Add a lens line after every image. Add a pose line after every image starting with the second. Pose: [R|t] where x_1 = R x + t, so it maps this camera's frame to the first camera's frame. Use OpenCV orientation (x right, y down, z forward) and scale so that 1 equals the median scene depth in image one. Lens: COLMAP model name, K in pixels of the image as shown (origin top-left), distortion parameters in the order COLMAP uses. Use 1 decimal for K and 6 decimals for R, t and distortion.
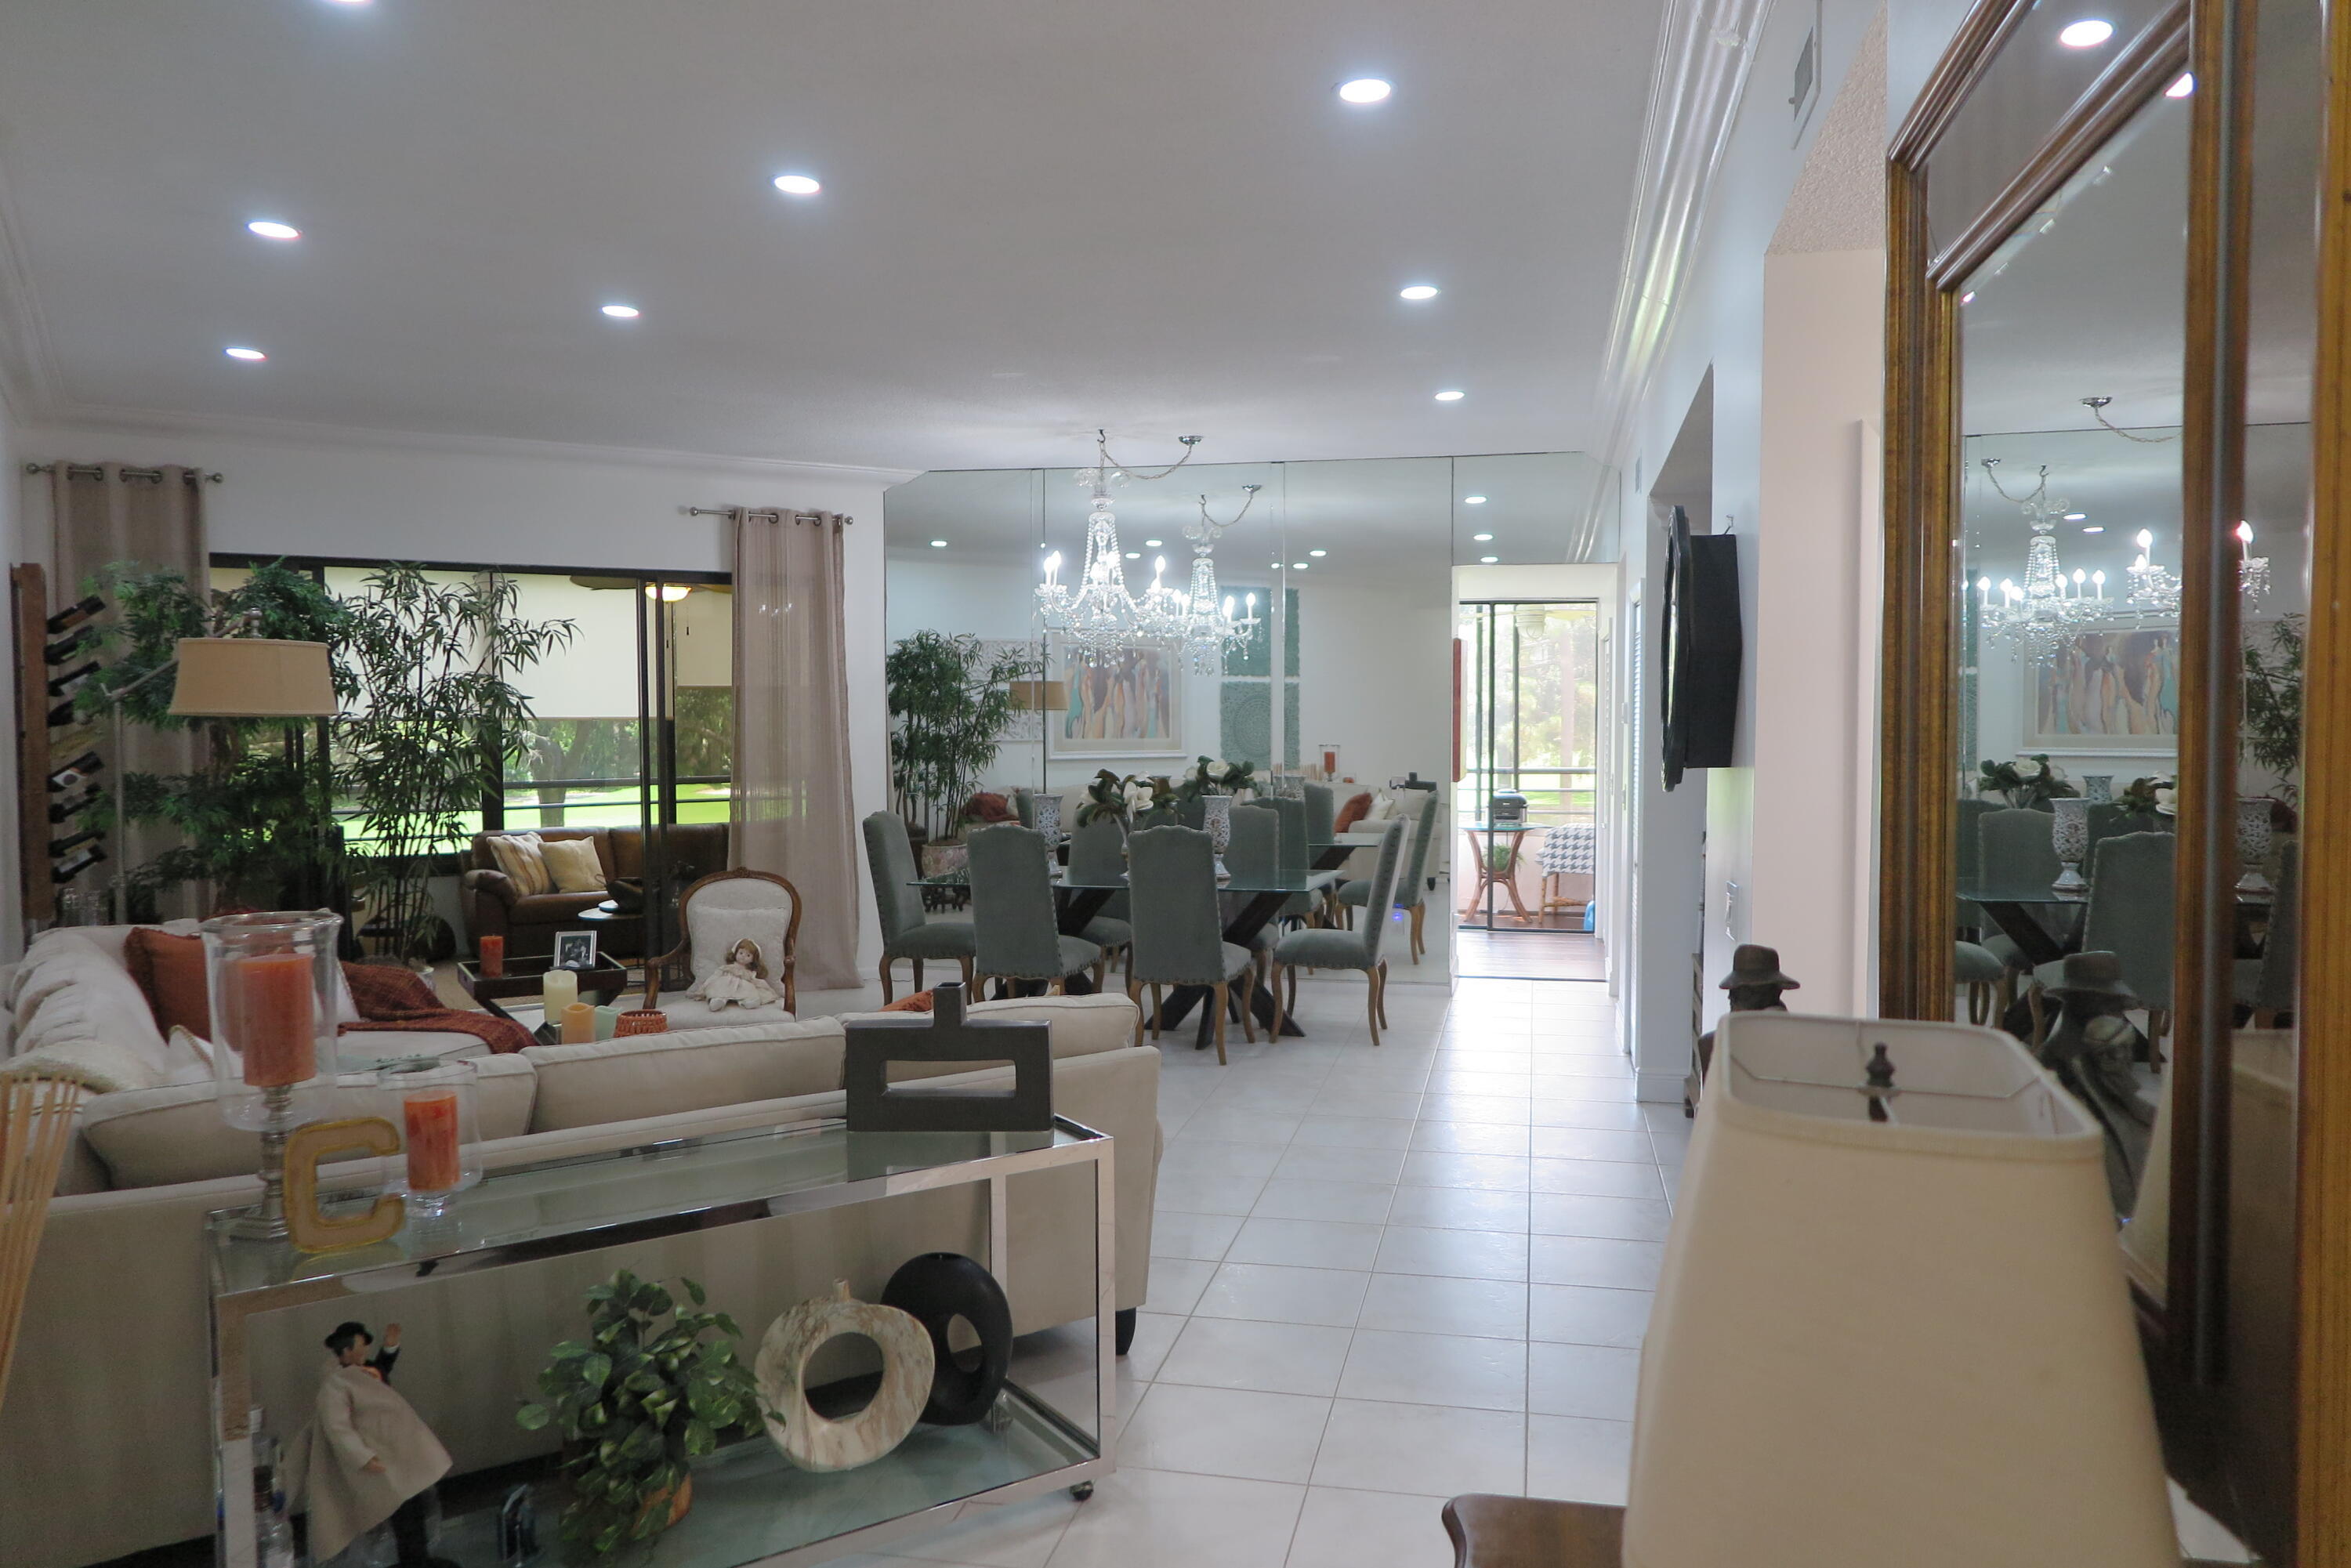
lens RADIAL K [[1626.9, 0, 1179.1], [0, 1626.9, 772.7], [0, 0, 1]] dist [-0.011196, 0.012179]
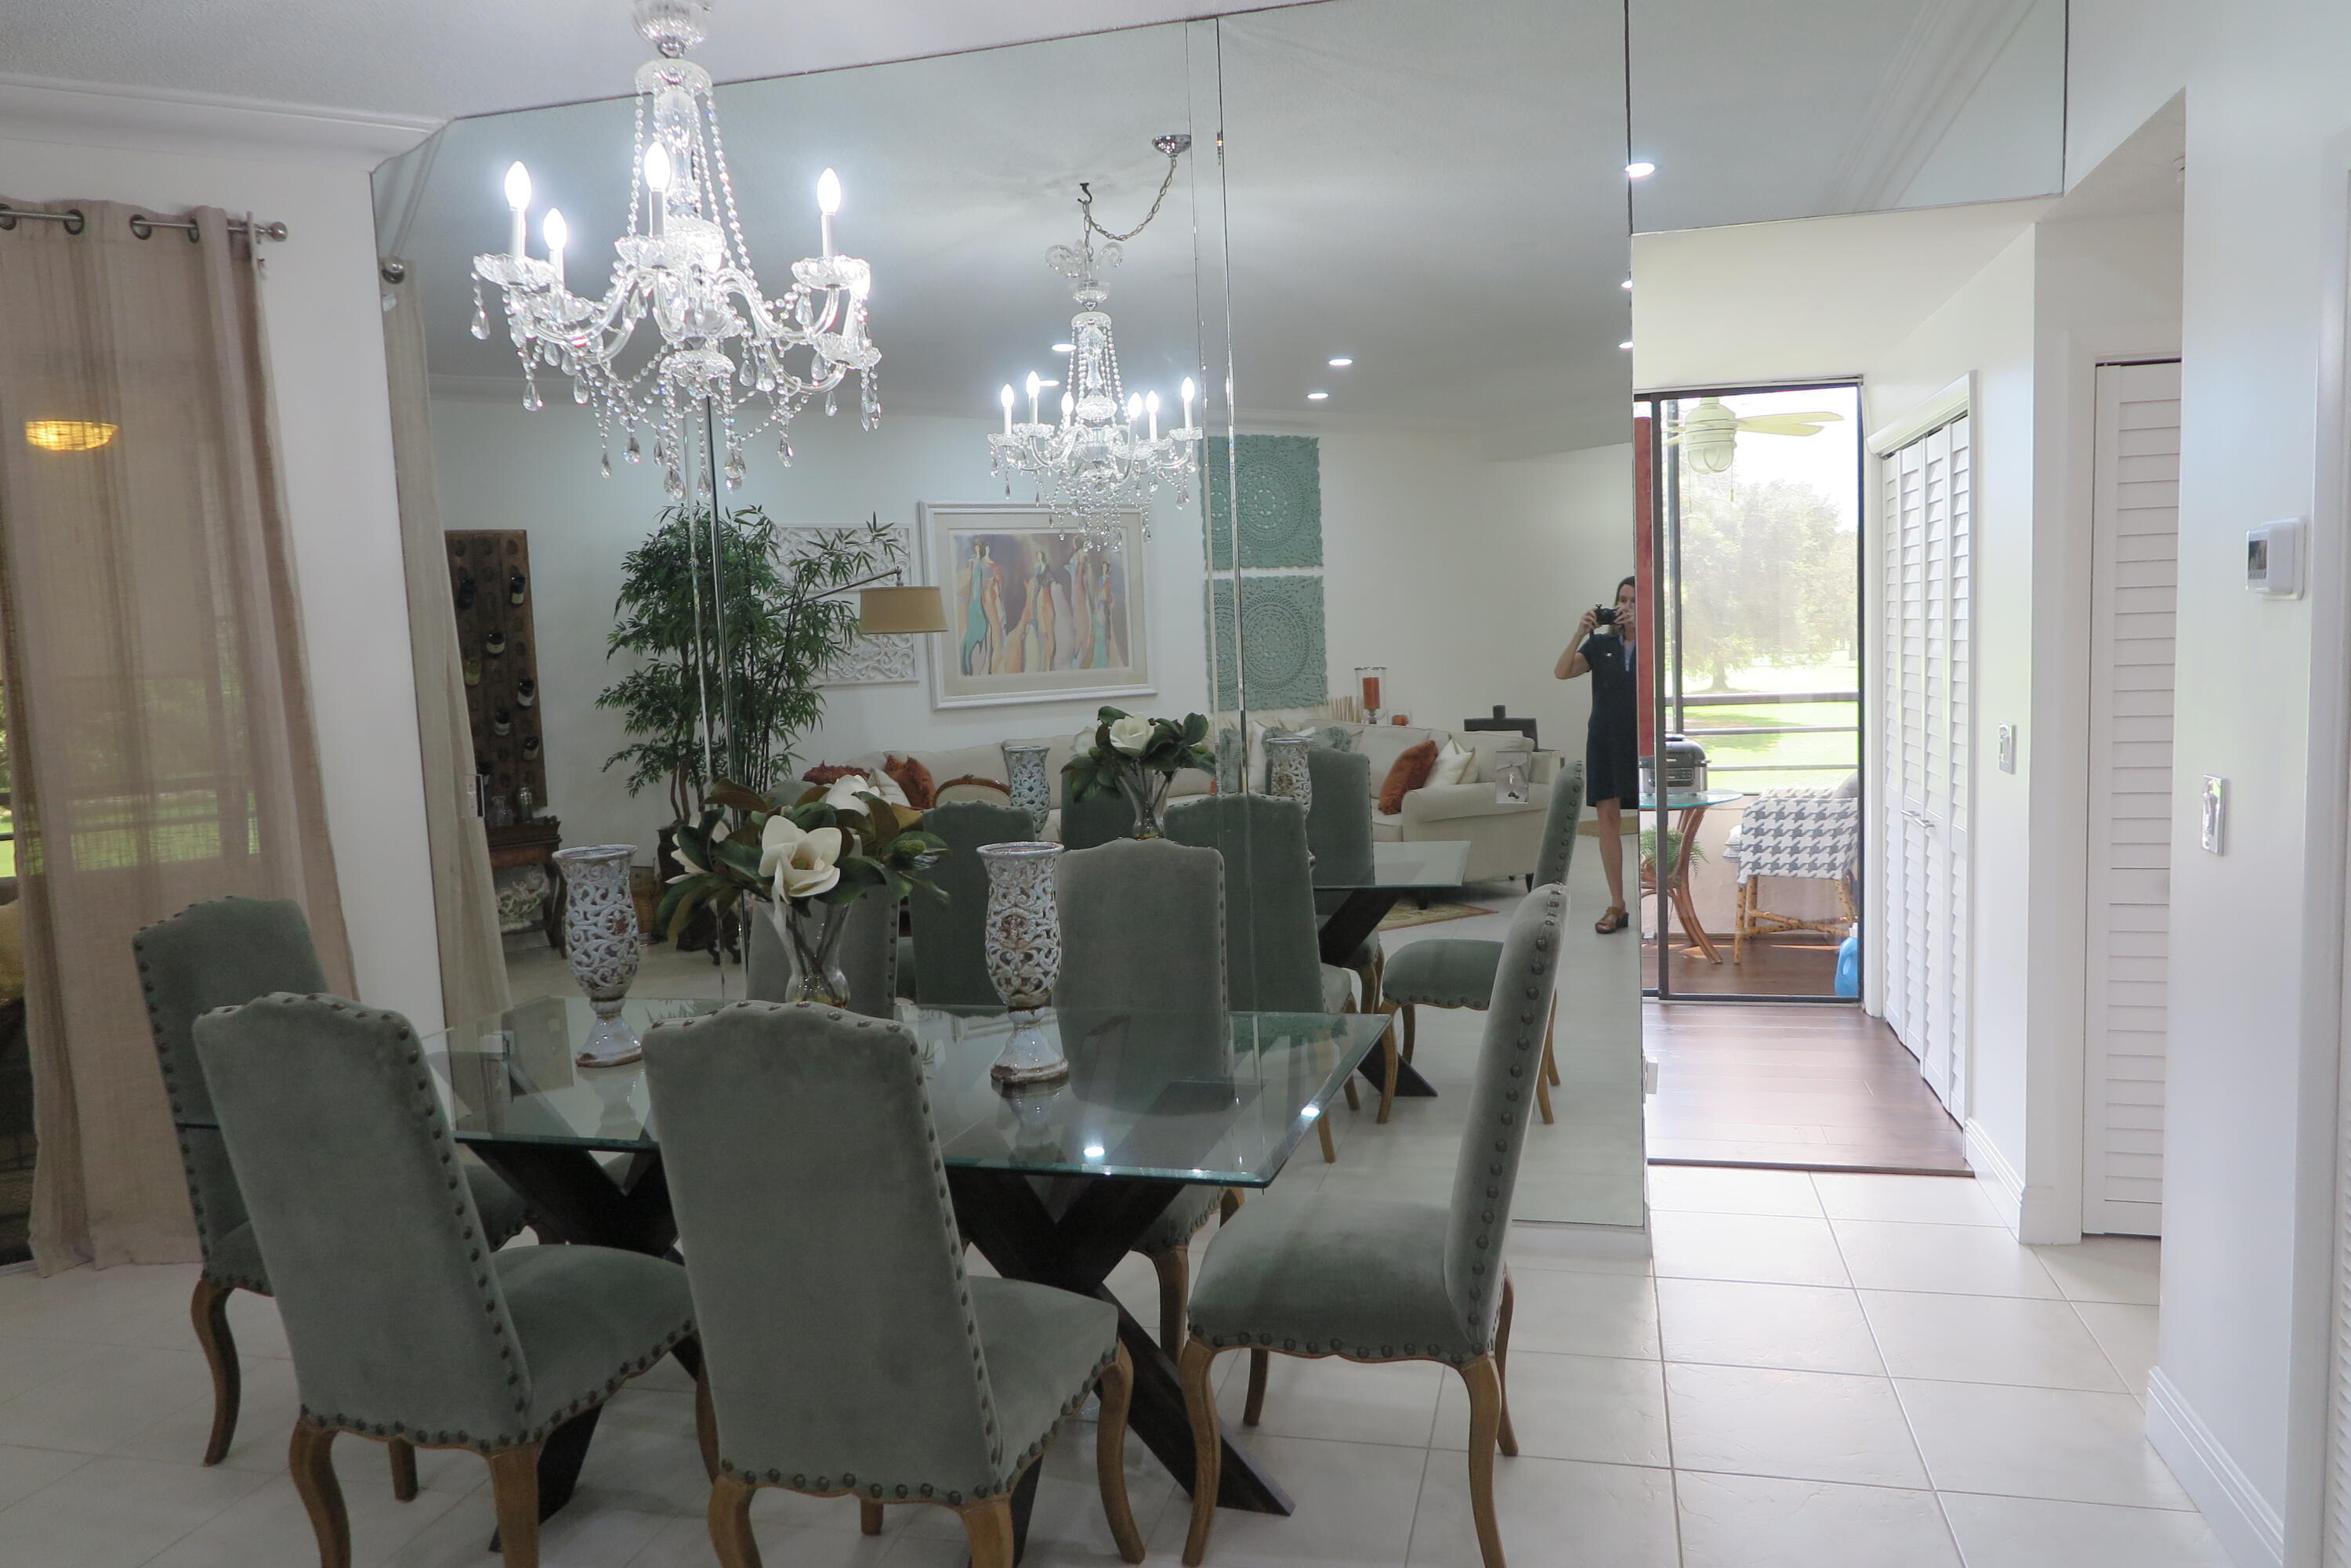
lens RADIAL K [[1626.9, 0, 1179.1], [0, 1626.9, 772.7], [0, 0, 1]] dist [-0.011196, 0.012179]
pose [[0.998635, -0.038080, -0.035750, 0.043838], [0.039773, 0.998060, 0.047900, -0.010849], [0.033857, -0.049256, 0.998212, 0.394550]]
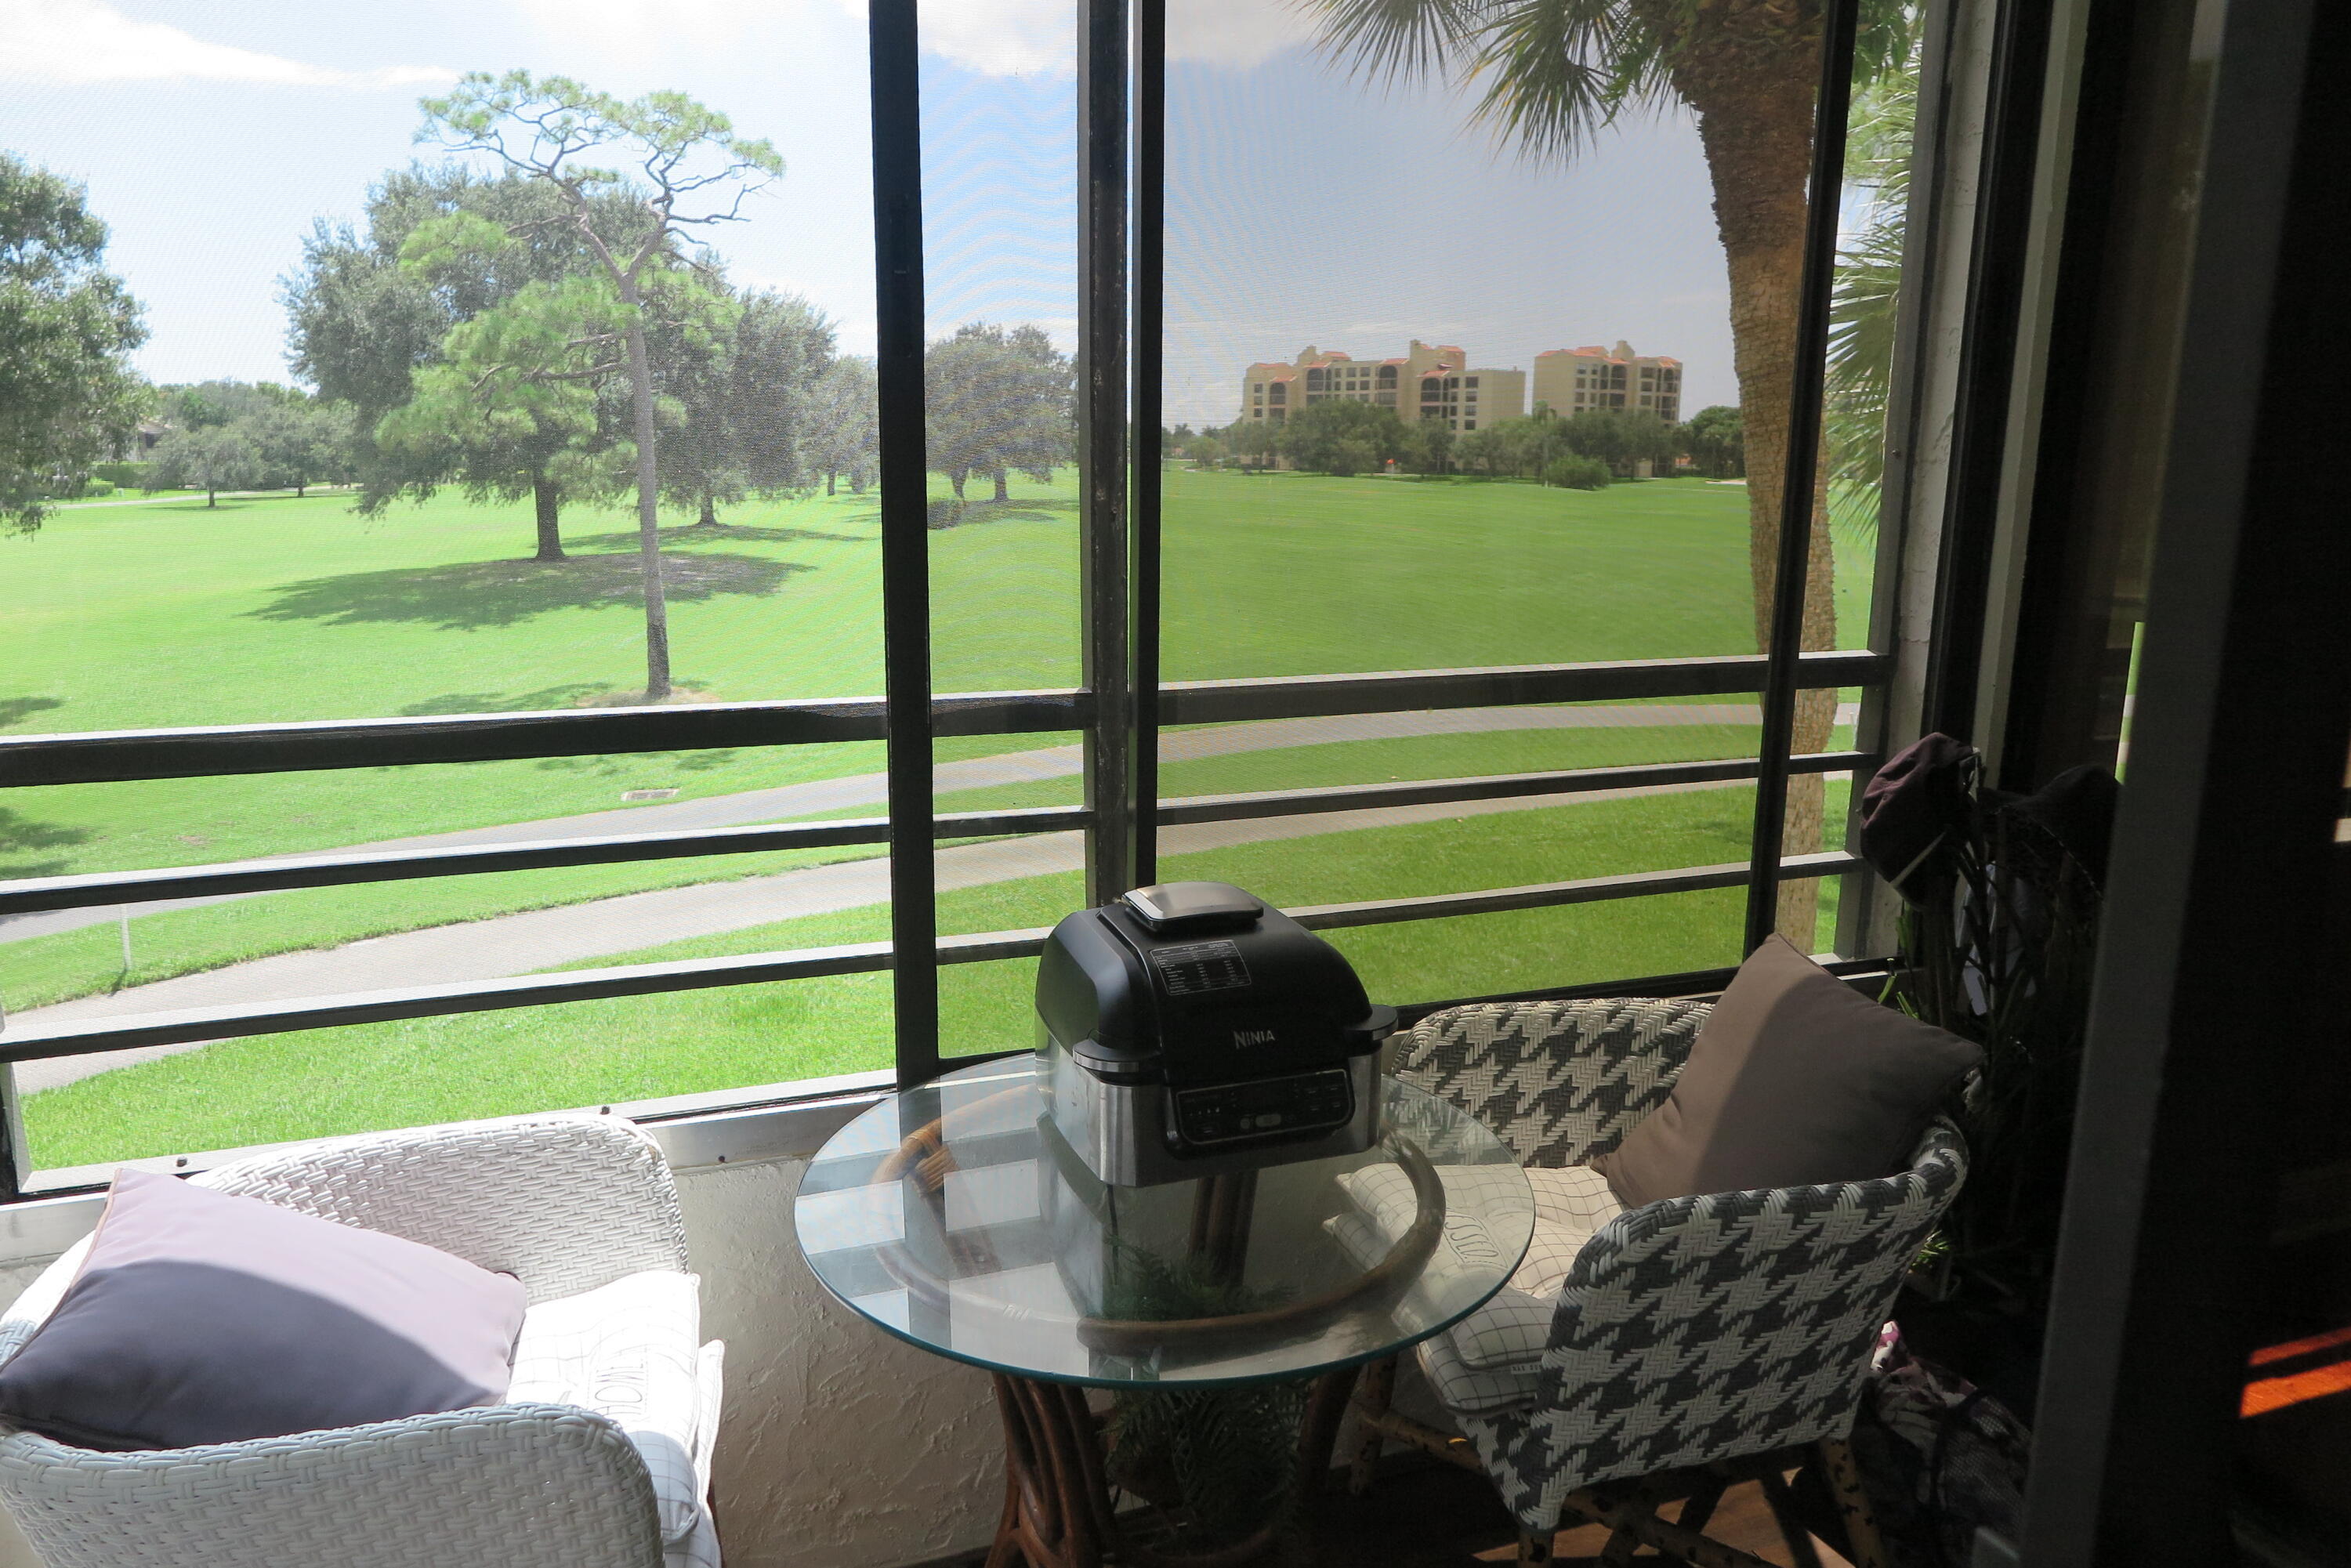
lens RADIAL K [[1626.9, 0, 1179.1], [0, 1626.9, 772.7], [0, 0, 1]] dist [-0.011196, 0.012179]
pose [[0.838375, -0.104942, 0.534897, 0.120531], [0.015962, 0.985599, 0.168347, -0.025218], [-0.544860, -0.132600, 0.827976, 0.859804]]
